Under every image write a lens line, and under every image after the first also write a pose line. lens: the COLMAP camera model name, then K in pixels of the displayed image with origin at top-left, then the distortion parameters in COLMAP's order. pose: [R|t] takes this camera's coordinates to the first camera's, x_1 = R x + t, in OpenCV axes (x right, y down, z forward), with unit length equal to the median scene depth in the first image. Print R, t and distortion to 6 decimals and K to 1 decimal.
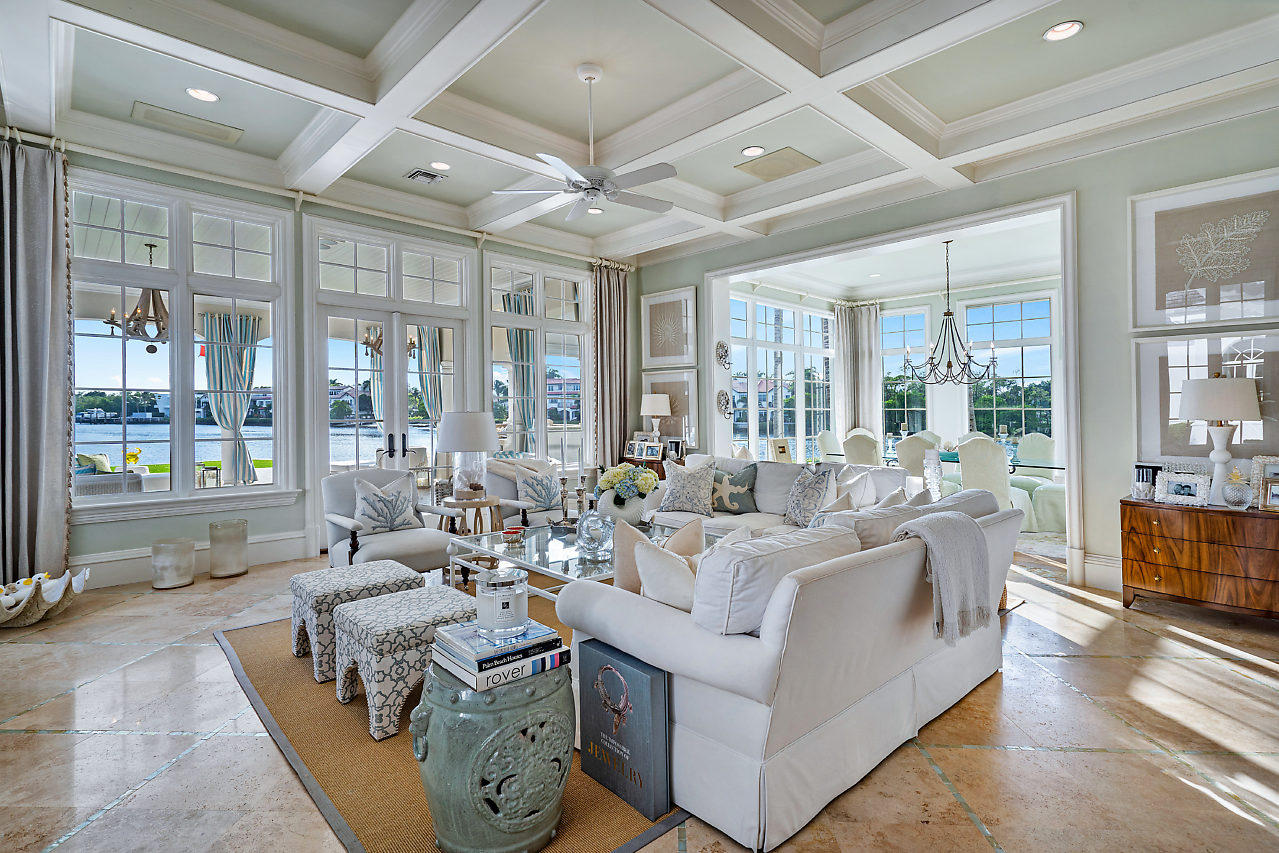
lens RADIAL K [[610.8, 0, 661.4], [0, 610.8, 406.2], [0, 0, 1]] dist [0.016536, 0.000285]
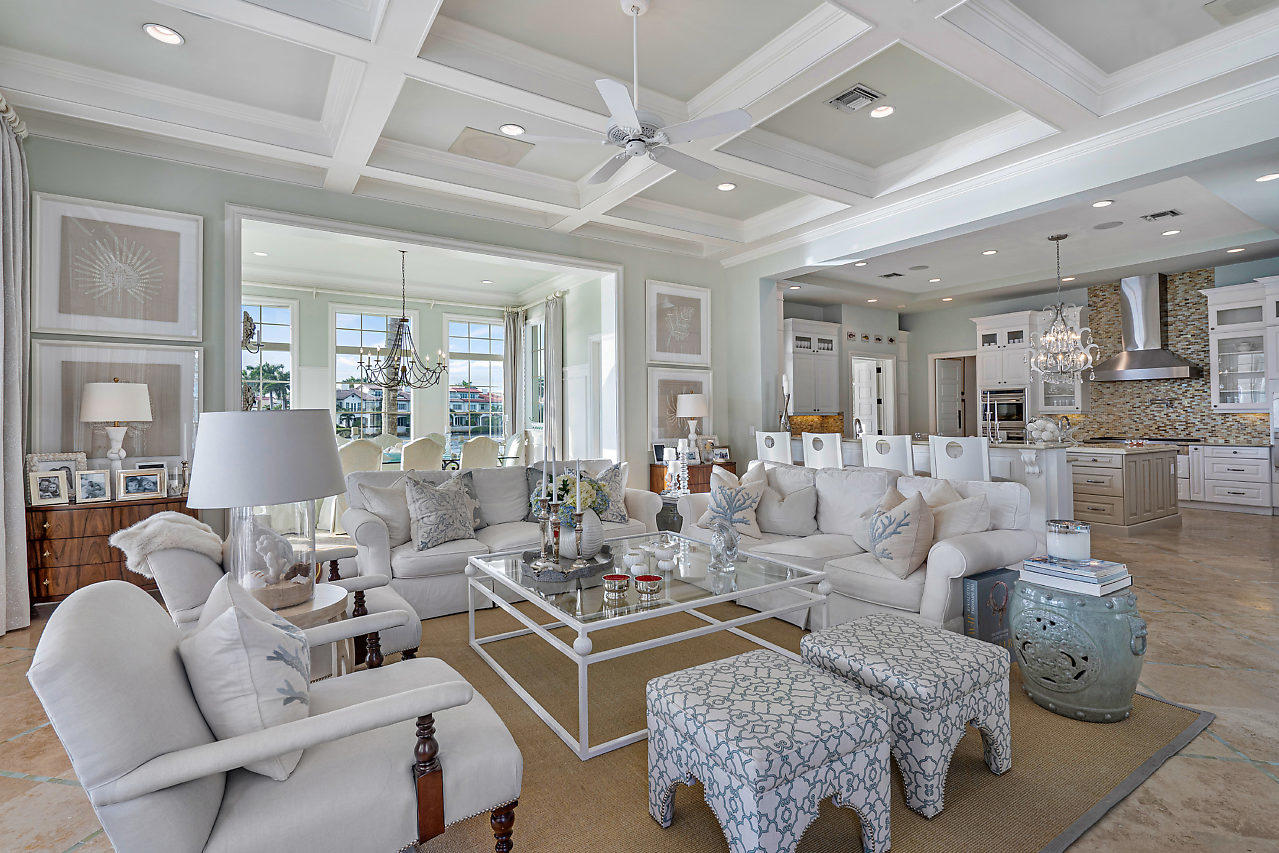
lens RADIAL K [[599.8, 0, 626.5], [0, 599.8, 395.4], [0, 0, 1]] dist [0.007168, 0.000661]
pose [[0.201184, 0.031318, 0.979053, -0.466472], [-0.002850, 0.999503, -0.031386, 0.007742], [-0.979549, 0.003524, 0.201173, 0.441767]]
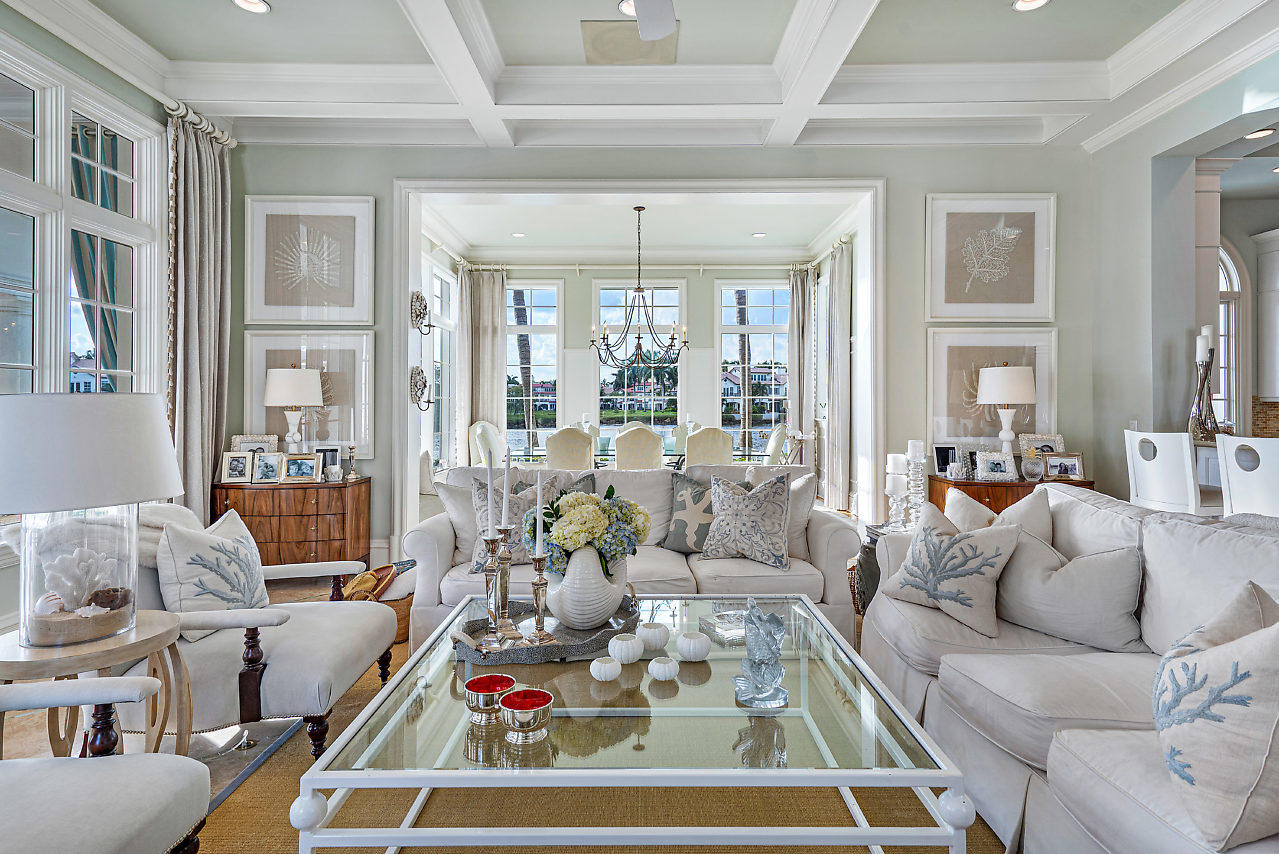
lens RADIAL K [[678.3, 0, 634.9], [0, 678.3, 394.7], [0, 0, 1]] dist [0.018139, -0.000027]
pose [[0.696708, 0.005838, 0.717332, -0.256255], [-0.002944, 0.999982, -0.005279, 0.007288], [-0.717349, 0.001566, 0.696712, 0.327555]]
